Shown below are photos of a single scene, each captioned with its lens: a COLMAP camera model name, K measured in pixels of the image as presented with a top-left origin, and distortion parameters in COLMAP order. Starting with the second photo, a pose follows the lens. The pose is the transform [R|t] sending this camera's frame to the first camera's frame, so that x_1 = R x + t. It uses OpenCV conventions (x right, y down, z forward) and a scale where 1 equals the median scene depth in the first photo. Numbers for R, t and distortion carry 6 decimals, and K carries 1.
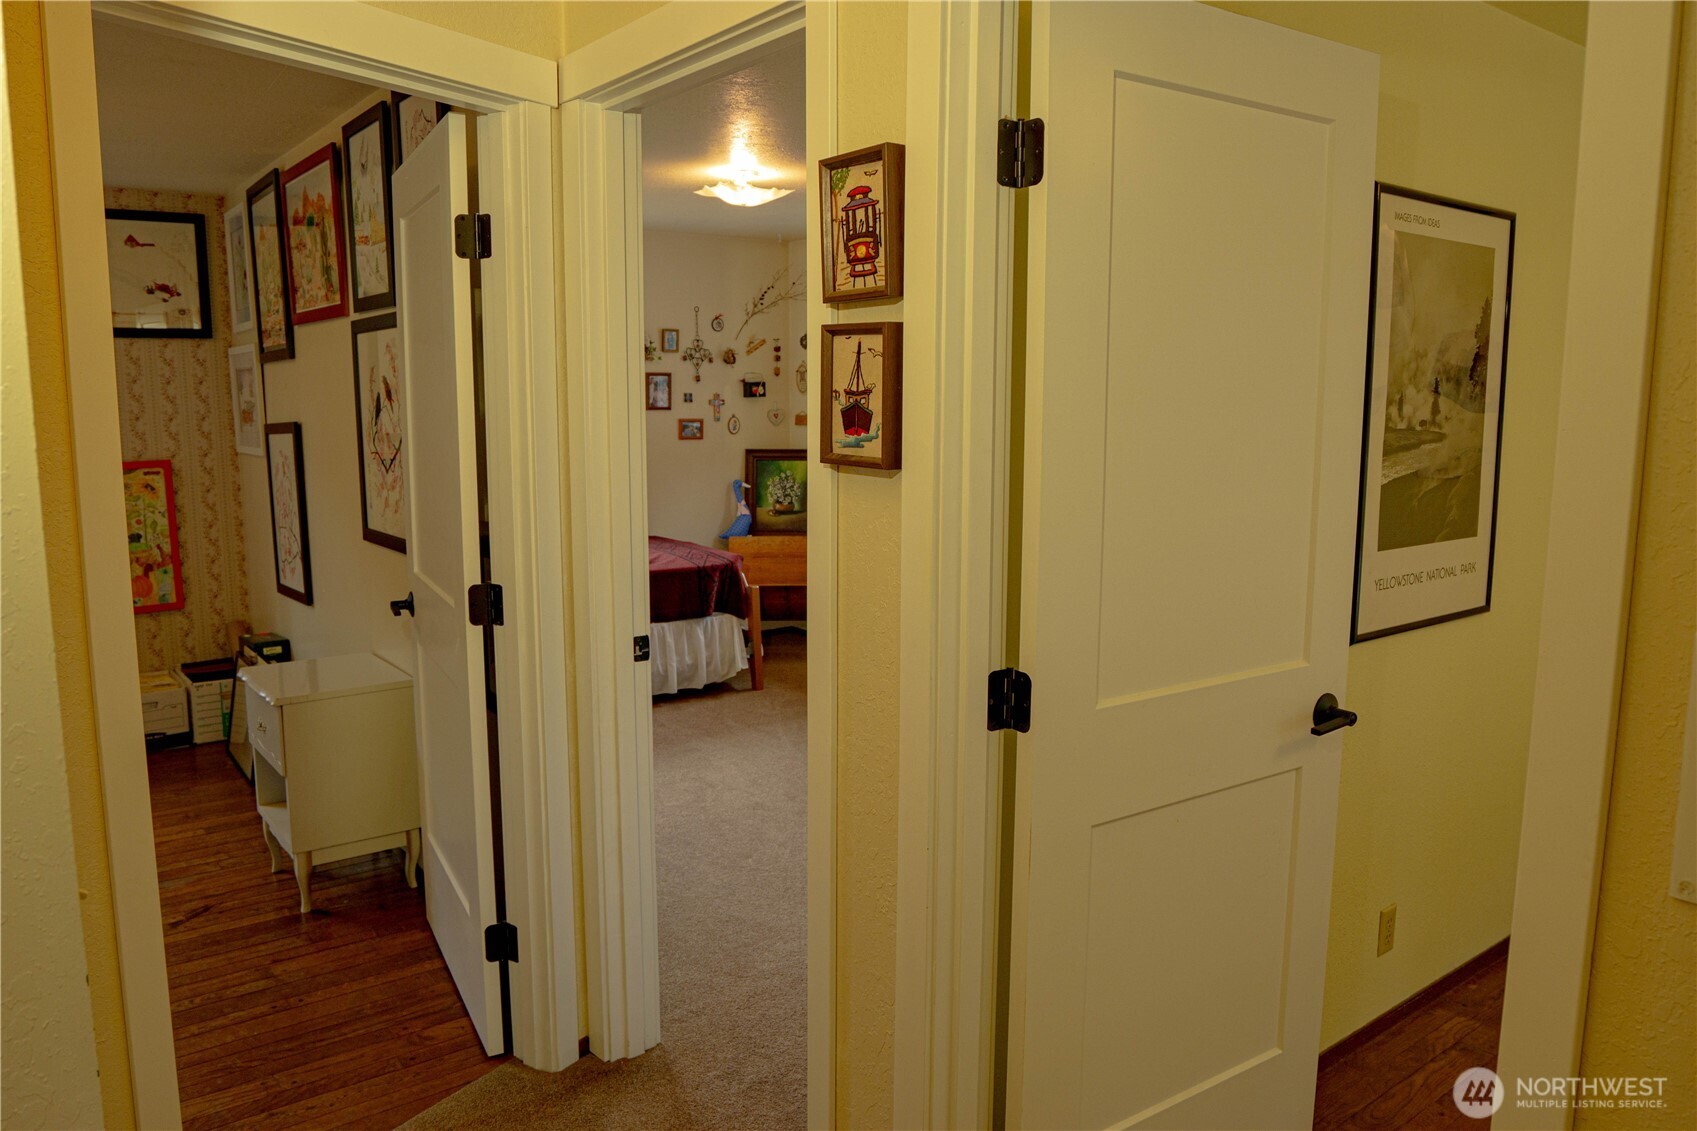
lens RADIAL K [[1218.2, 0, 838.7], [0, 1218.2, 562.5], [0, 0, 1]] dist [-0.076692, 0.043936]
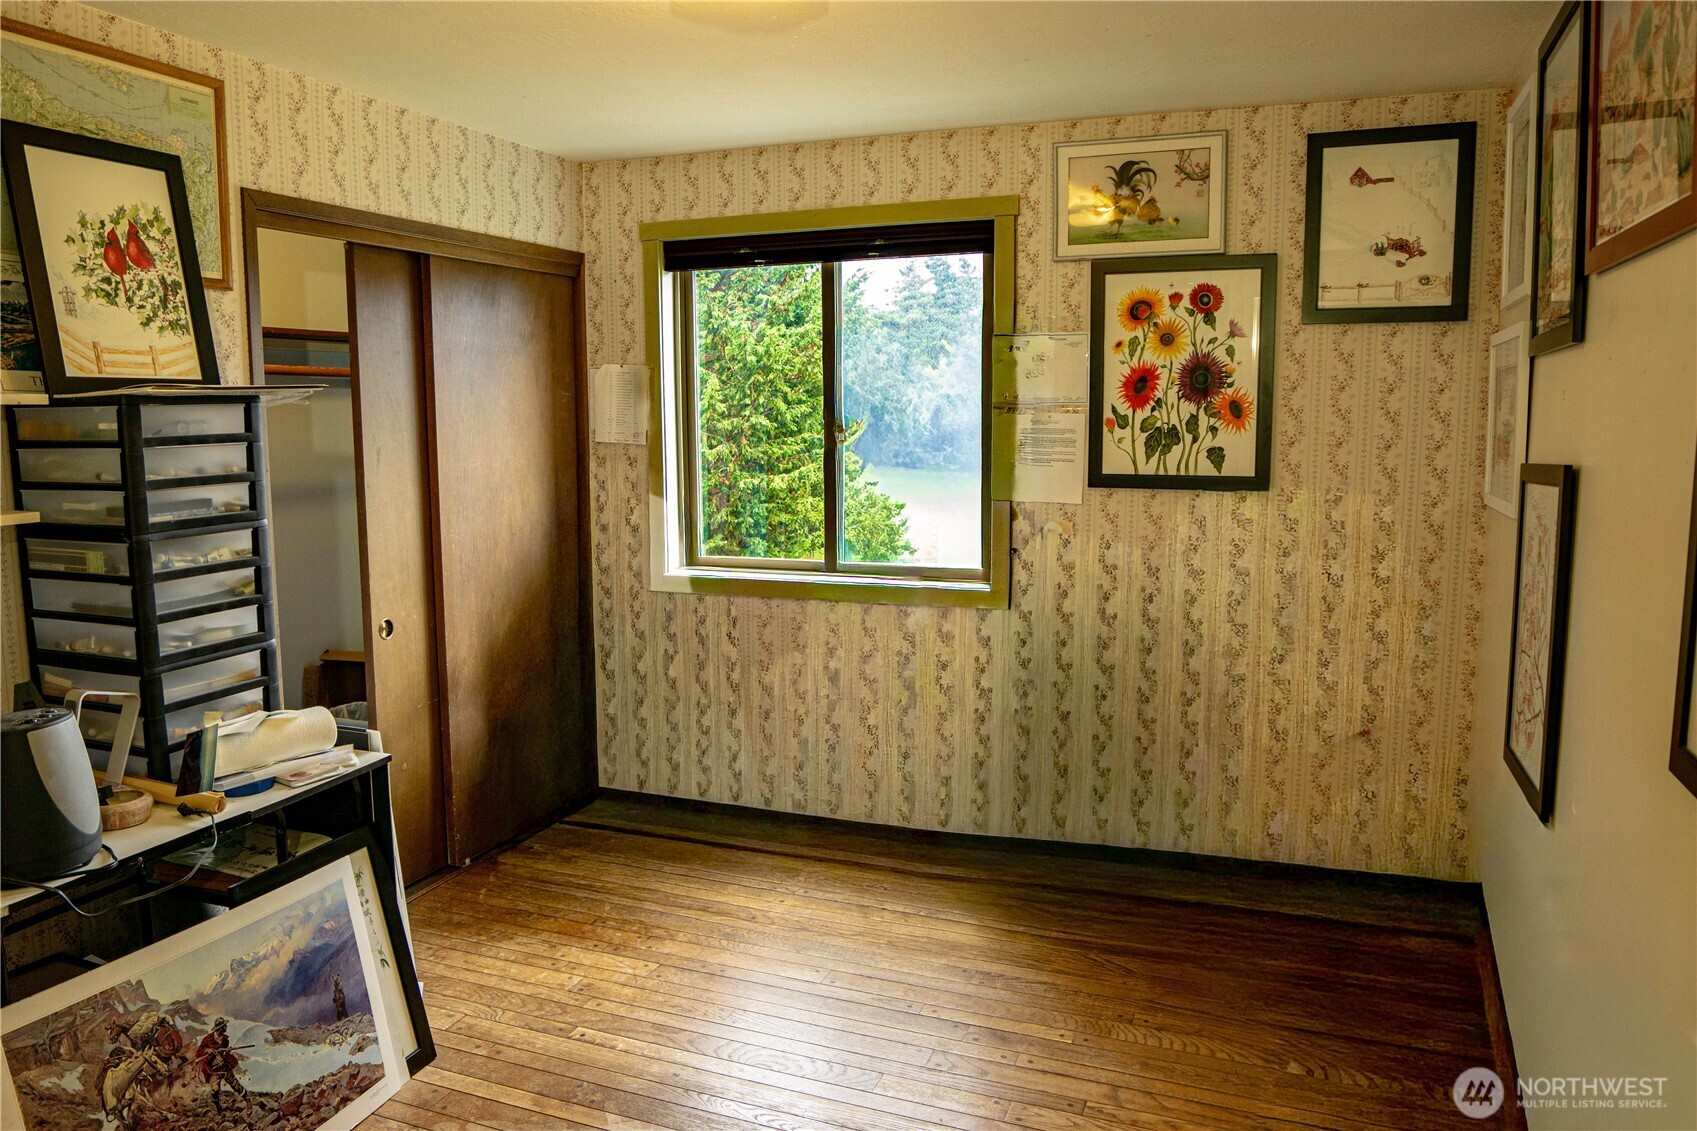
lens RADIAL K [[1218.2, 0, 838.7], [0, 1218.2, 562.5], [0, 0, 1]] dist [-0.076692, 0.043936]
pose [[0.523461, 0.107672, -0.845219, -0.216977], [-0.120563, 0.991363, 0.051622, -0.076591], [0.843477, 0.074880, 0.531921, 0.560608]]
